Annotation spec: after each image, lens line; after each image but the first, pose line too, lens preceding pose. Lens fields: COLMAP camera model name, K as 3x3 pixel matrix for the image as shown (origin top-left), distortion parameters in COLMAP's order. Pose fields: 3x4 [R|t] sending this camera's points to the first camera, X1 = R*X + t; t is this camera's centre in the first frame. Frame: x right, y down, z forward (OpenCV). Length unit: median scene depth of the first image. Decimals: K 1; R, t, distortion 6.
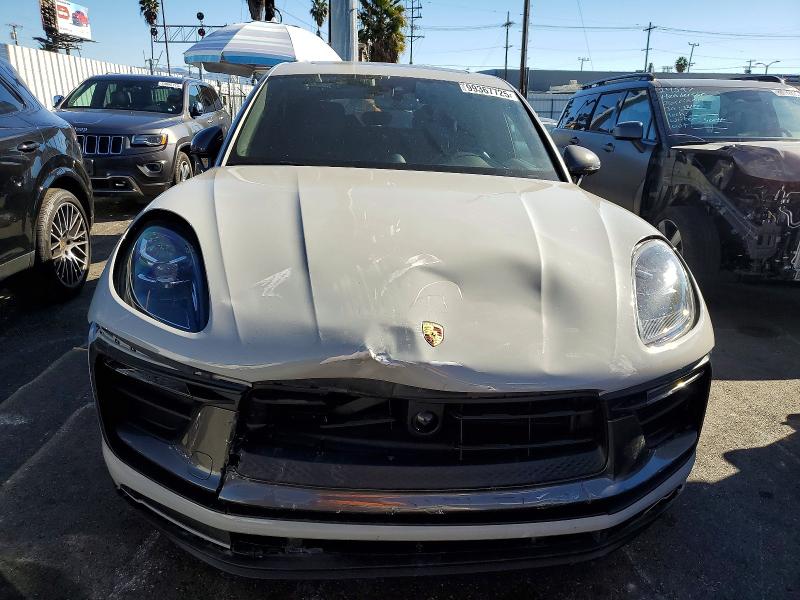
lens RADIAL K [[664.5, 0, 400.0], [0, 664.5, 300.0], [0, 0, 1]] dist [0.017873, -0.000536]
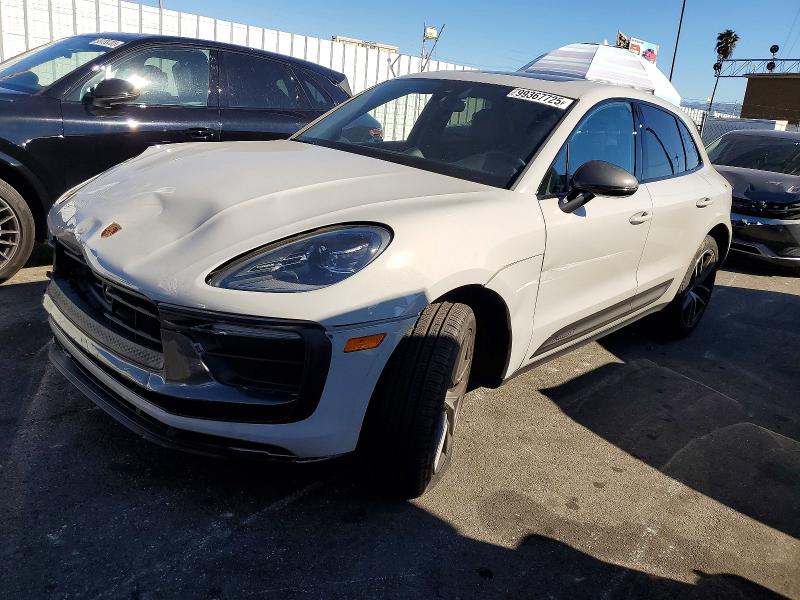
lens RADIAL K [[664.5, 0, 400.0], [0, 664.5, 300.0], [0, 0, 1]] dist [0.017873, -0.000536]
pose [[0.631123, 0.245473, -0.735817, 0.159968], [-0.285446, 0.955538, 0.073942, -0.009405], [0.721252, 0.163369, 0.673132, 0.051100]]
